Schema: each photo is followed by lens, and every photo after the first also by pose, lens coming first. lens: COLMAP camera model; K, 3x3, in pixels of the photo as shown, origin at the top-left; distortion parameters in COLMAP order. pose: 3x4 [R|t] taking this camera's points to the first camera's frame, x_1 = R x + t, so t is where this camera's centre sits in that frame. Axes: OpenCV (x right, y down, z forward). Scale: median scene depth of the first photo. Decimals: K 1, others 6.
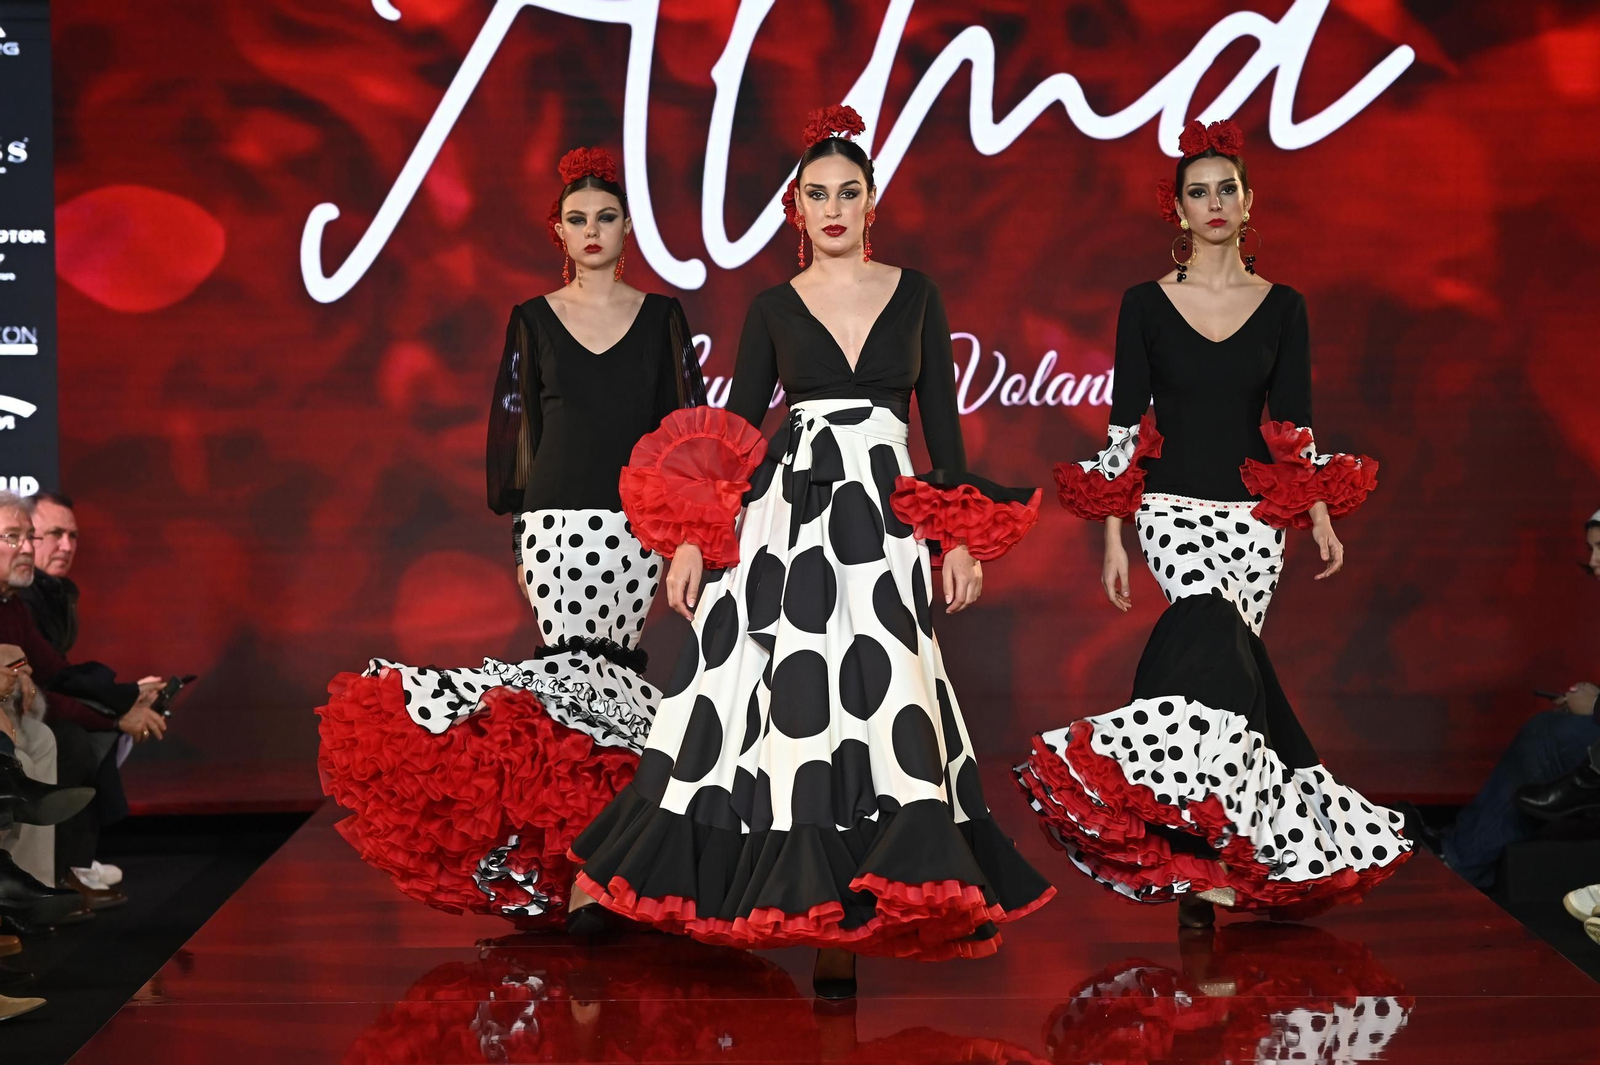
lens RADIAL K [[6348.6, 0, 800.0], [0, 6348.6, 532.5], [0, 0, 1]] dist [0.753770, -0.999789]
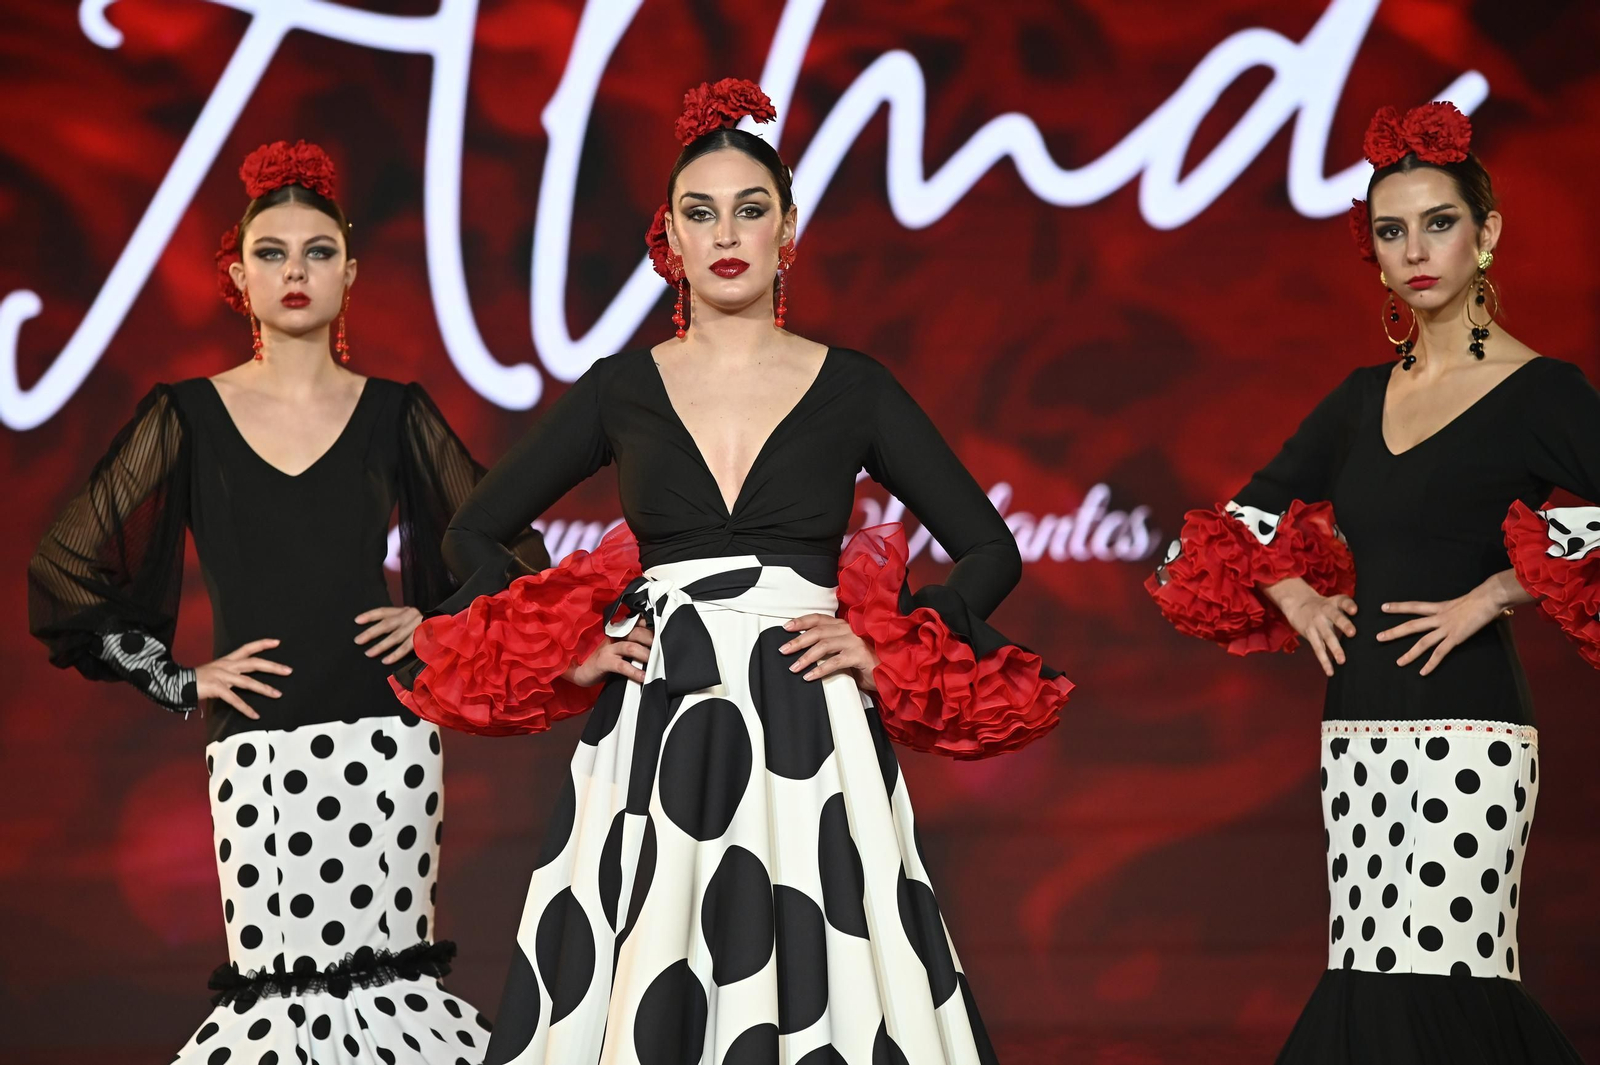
lens RADIAL K [[7485.9, 0, 781.5], [0, 7485.9, 531.1], [0, 0, 1]] dist [1.392432, 12.323188]
pose [[0.999857, -0.006550, 0.015576, -0.000144], [0.006908, 0.999710, -0.023068, -0.003225], [-0.015420, 0.023172, 0.999613, 0.123522]]
